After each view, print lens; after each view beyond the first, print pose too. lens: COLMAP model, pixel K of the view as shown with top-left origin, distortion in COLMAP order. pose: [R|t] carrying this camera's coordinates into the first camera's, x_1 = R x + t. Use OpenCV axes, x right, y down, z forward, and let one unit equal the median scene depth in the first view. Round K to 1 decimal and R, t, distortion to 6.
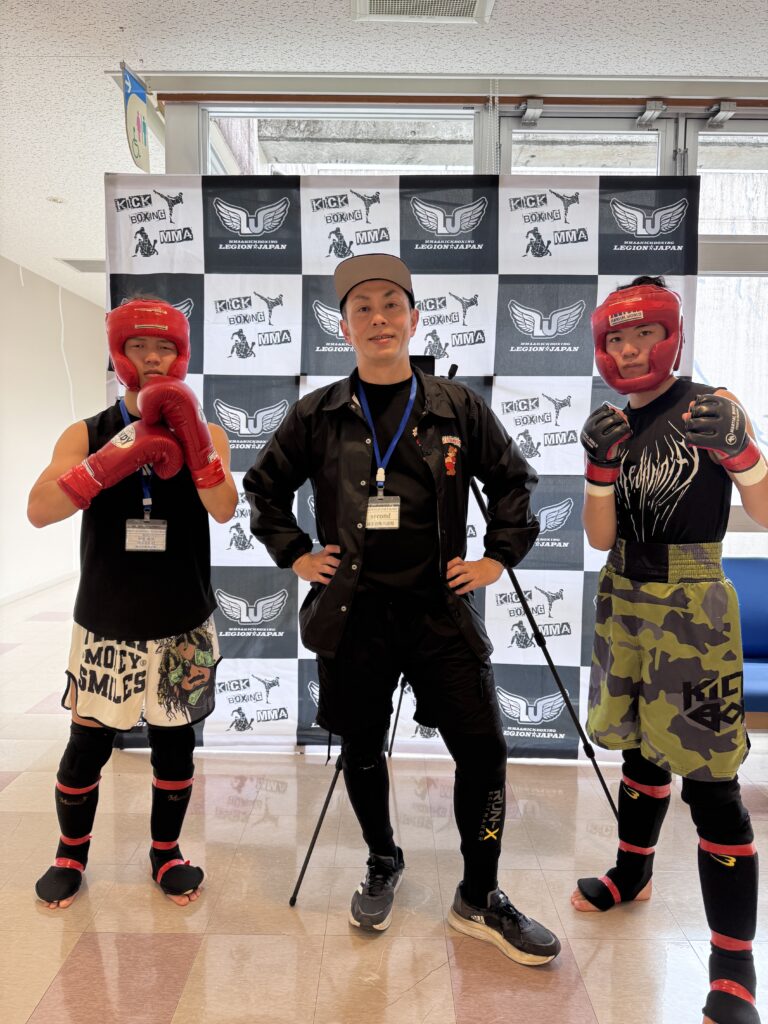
lens RADIAL K [[731.2, 0, 383.1], [0, 731.2, 513.9], [0, 0, 1]] dist [0.057759, -0.085461]
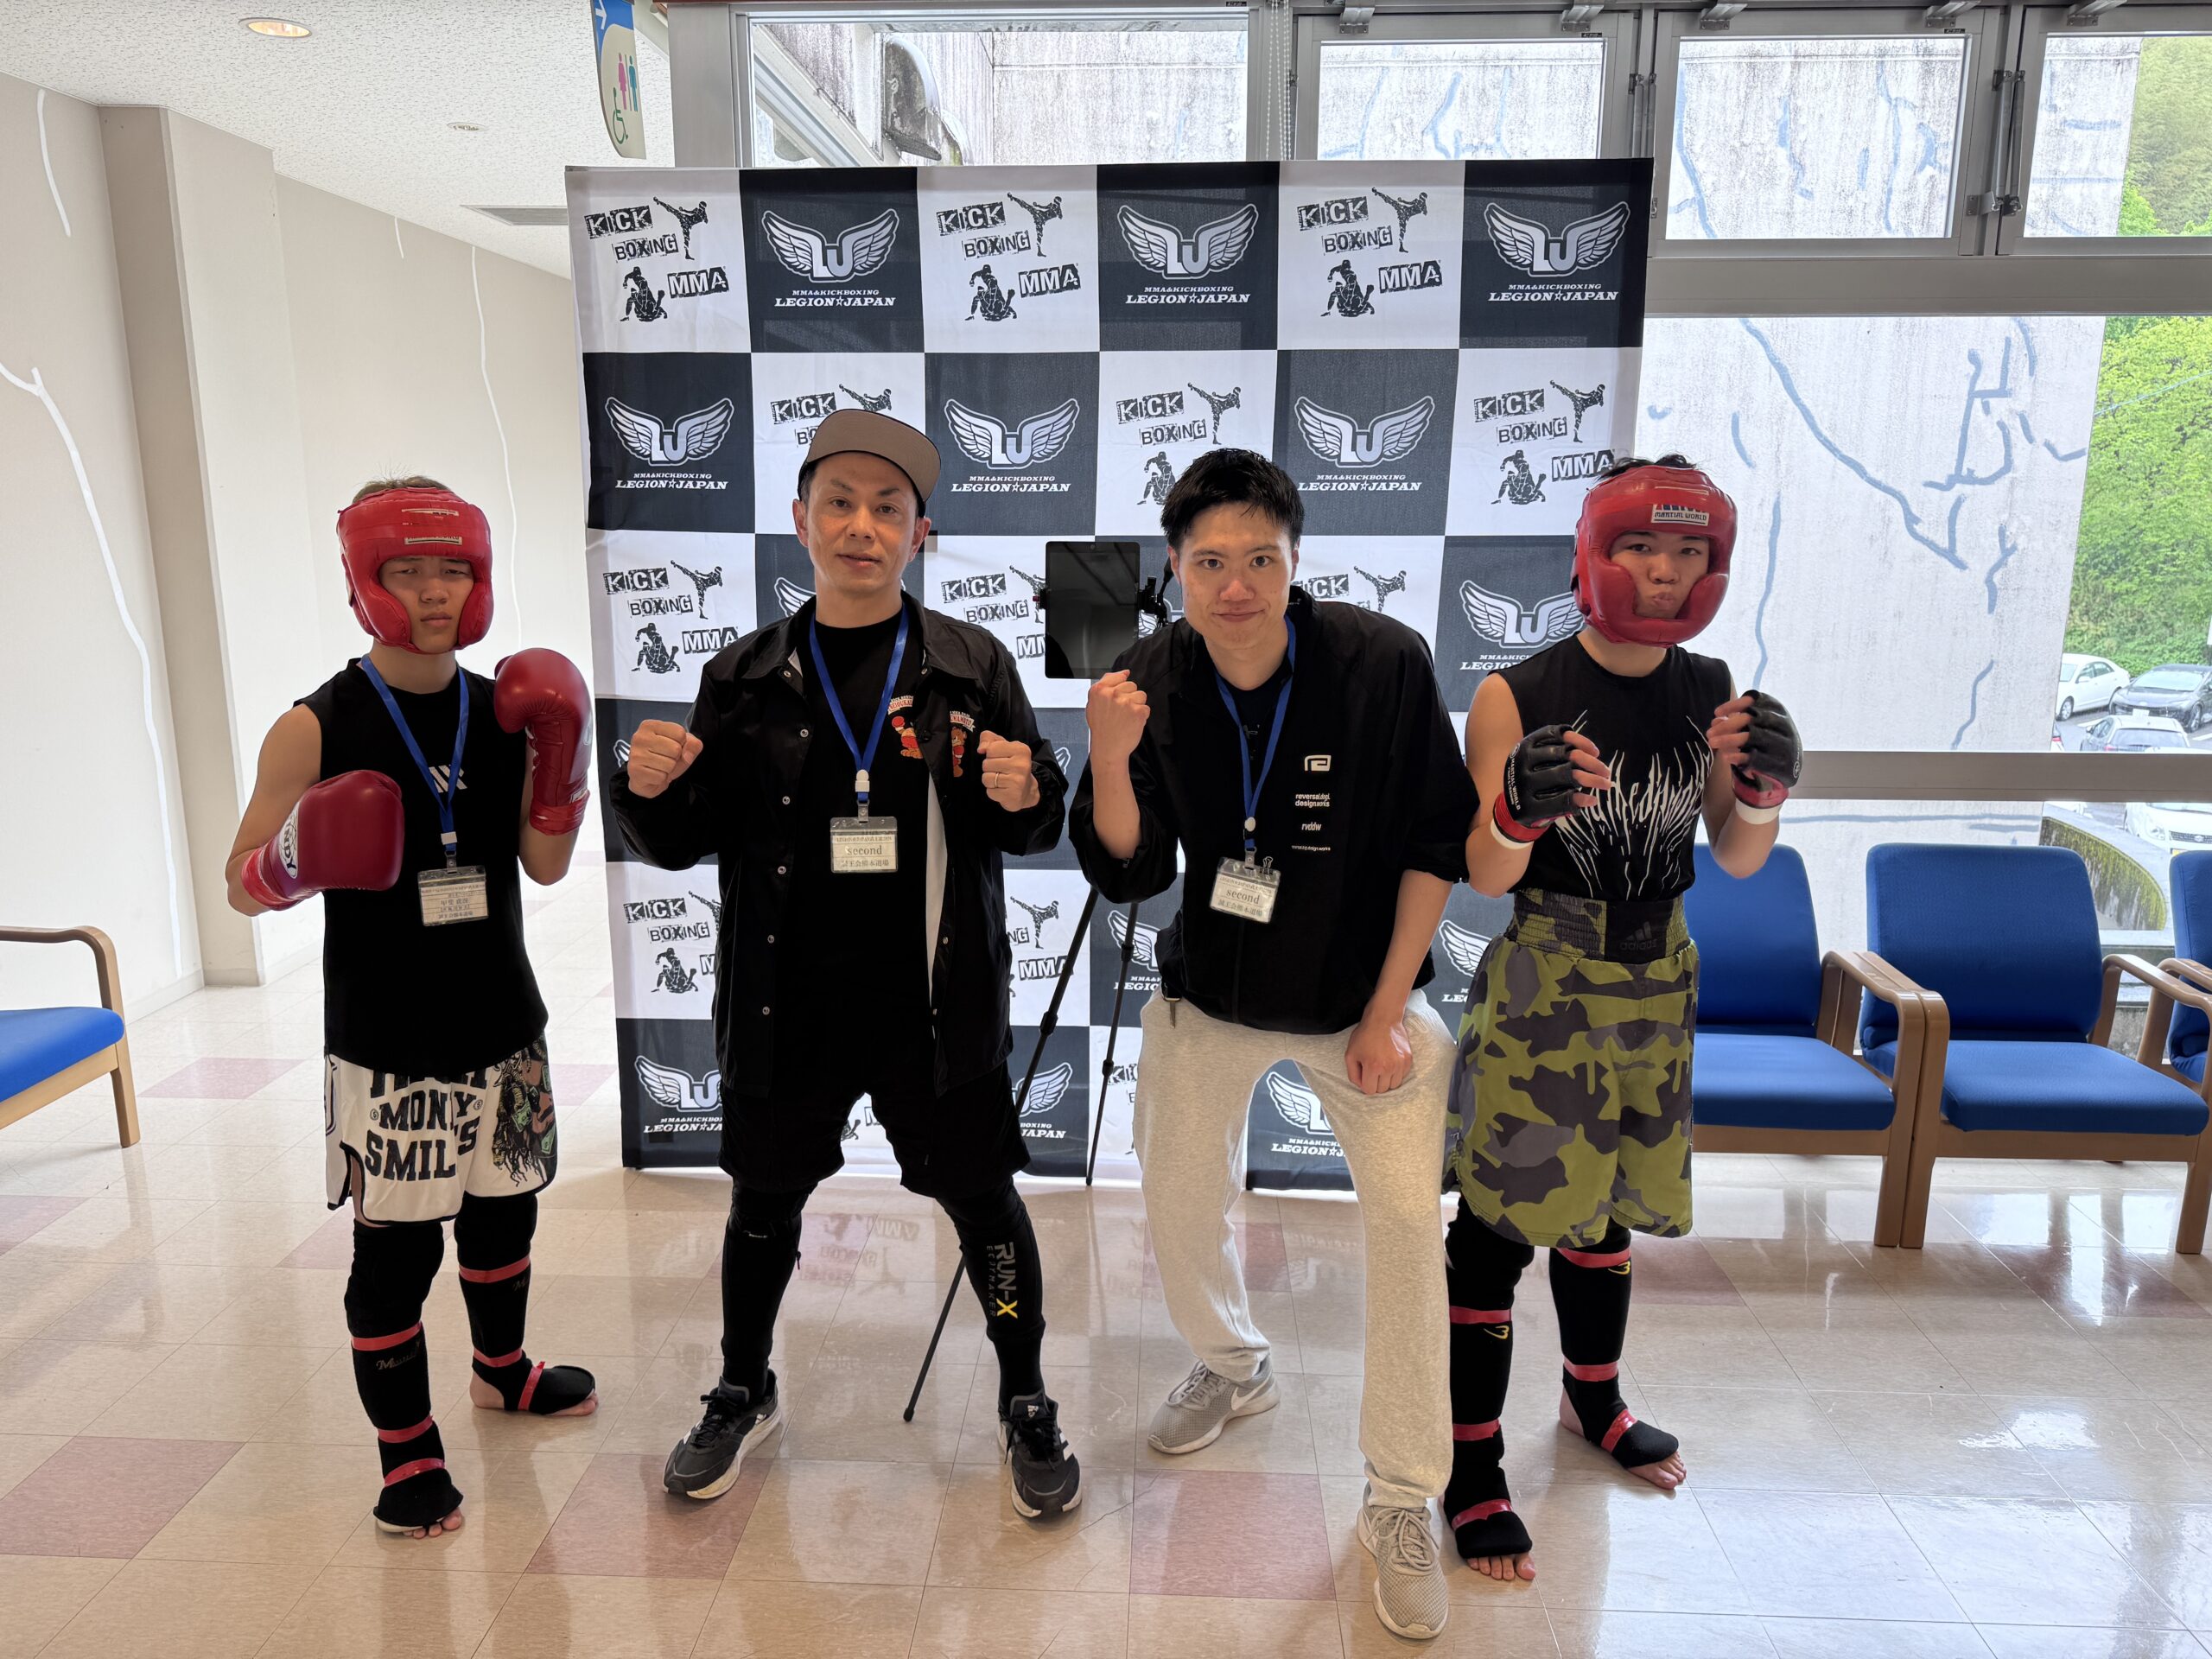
lens RADIAL K [[1574.4, 0, 1109.1], [0, 1574.4, 832.7], [0, 0, 1]] dist [0.080866, -0.117672]
pose [[0.999184, 0.001676, -0.040359, 0.078825], [0.003621, 0.991401, 0.130809, -0.121665], [0.040232, -0.130848, 0.990586, -0.231658]]
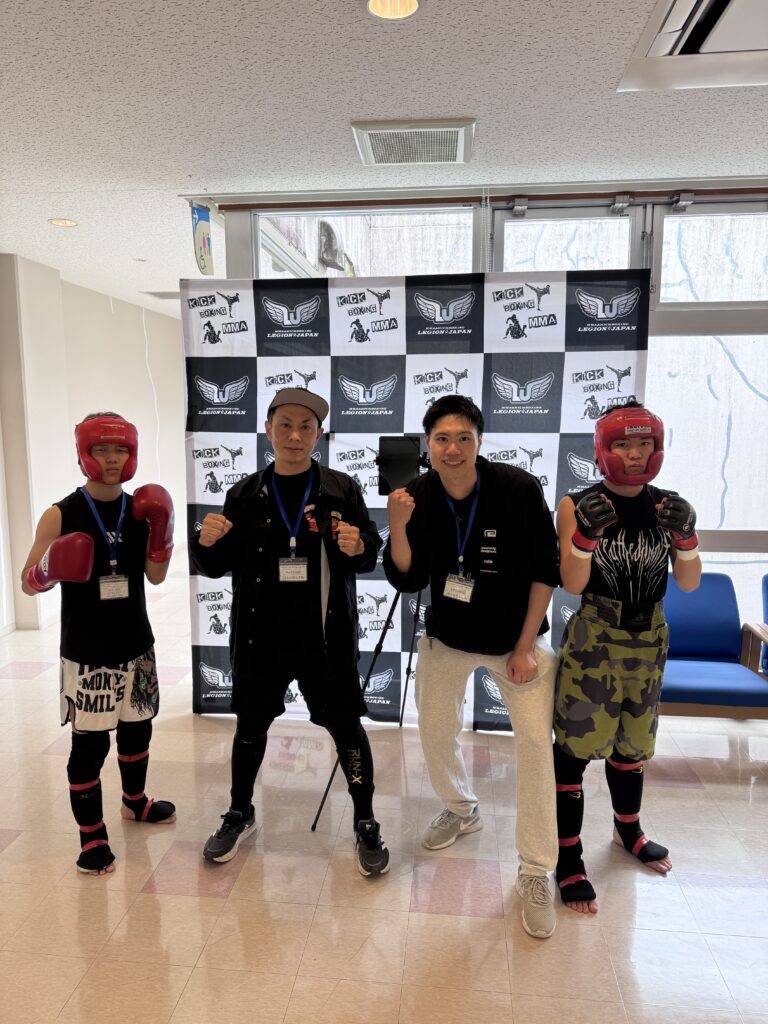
lens RADIAL K [[724.9, 0, 384.0], [0, 724.9, 512.0], [0, 0, 1]] dist [0.127581, -0.215102]
pose [[0.995001, 0.002857, -0.099825, 0.111524], [0.002985, 0.998293, 0.058326, -0.126604], [0.099821, -0.058333, 0.993294, -0.276144]]
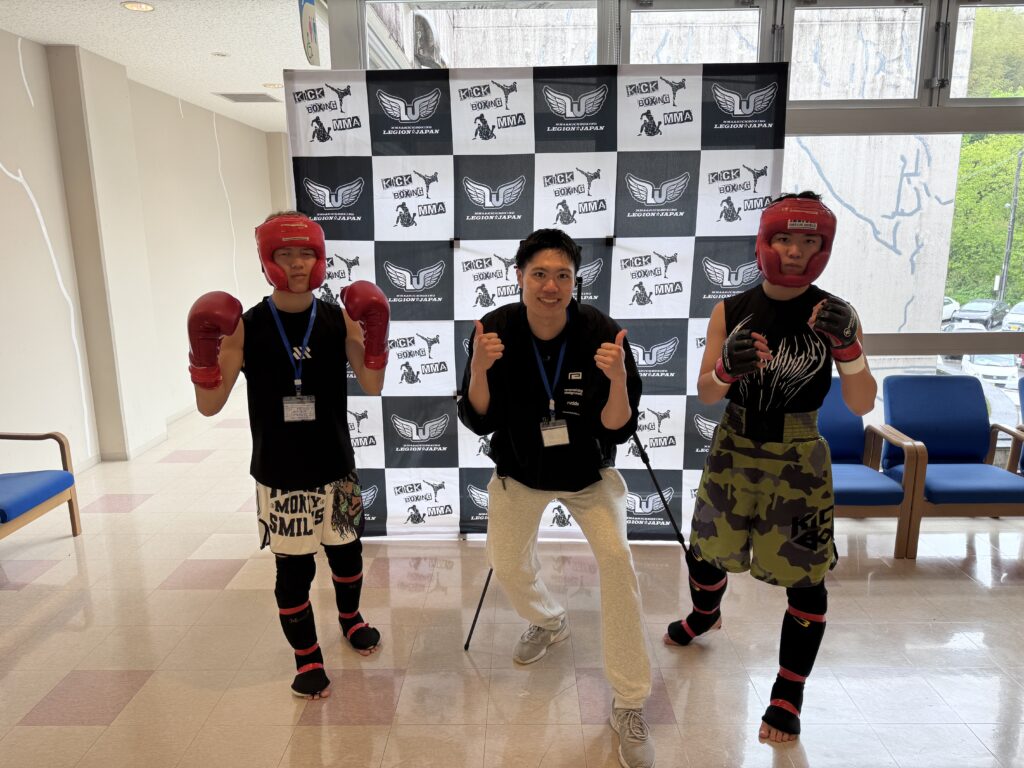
lens RADIAL K [[731.2, 0, 517.0], [0, 731.2, 386.3], [0, 0, 1]] dist [0.057759, -0.085461]
pose [[0.999788, -0.019005, -0.007900, -0.003863], [0.019877, 0.991173, 0.131075, -0.107045], [0.005339, -0.131205, 0.991341, -0.234115]]
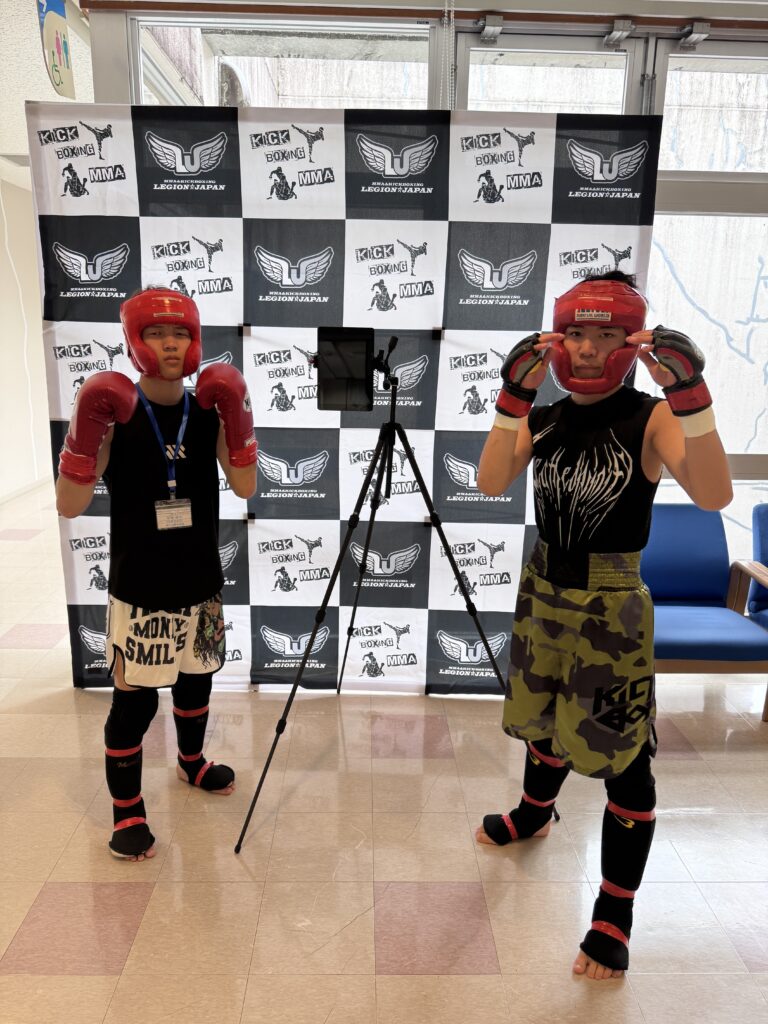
lens RADIAL K [[731.6, 0, 382.6], [0, 731.6, 514.6], [0, 0, 1]] dist [0.022783, -0.031028]
pose [[0.999573, 0.001069, 0.029218, 0.043331], [-0.005978, 0.985690, 0.168462, -0.108990], [-0.028620, -0.168564, 0.985275, -0.004023]]
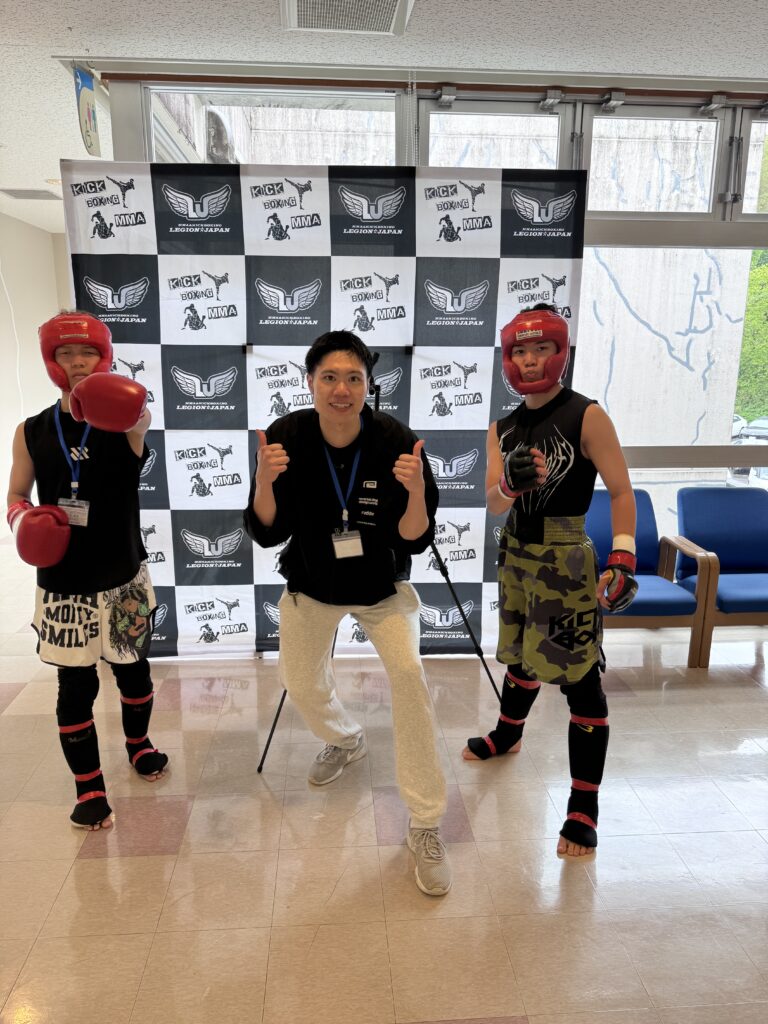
lens RADIAL K [[731.2, 0, 383.1], [0, 731.2, 513.9], [0, 0, 1]] dist [0.057759, -0.085461]
pose [[0.996946, -0.022586, 0.074752, 0.009020], [0.011224, 0.988765, 0.149058, -0.097642], [-0.077279, -0.147764, 0.985999, -0.200245]]
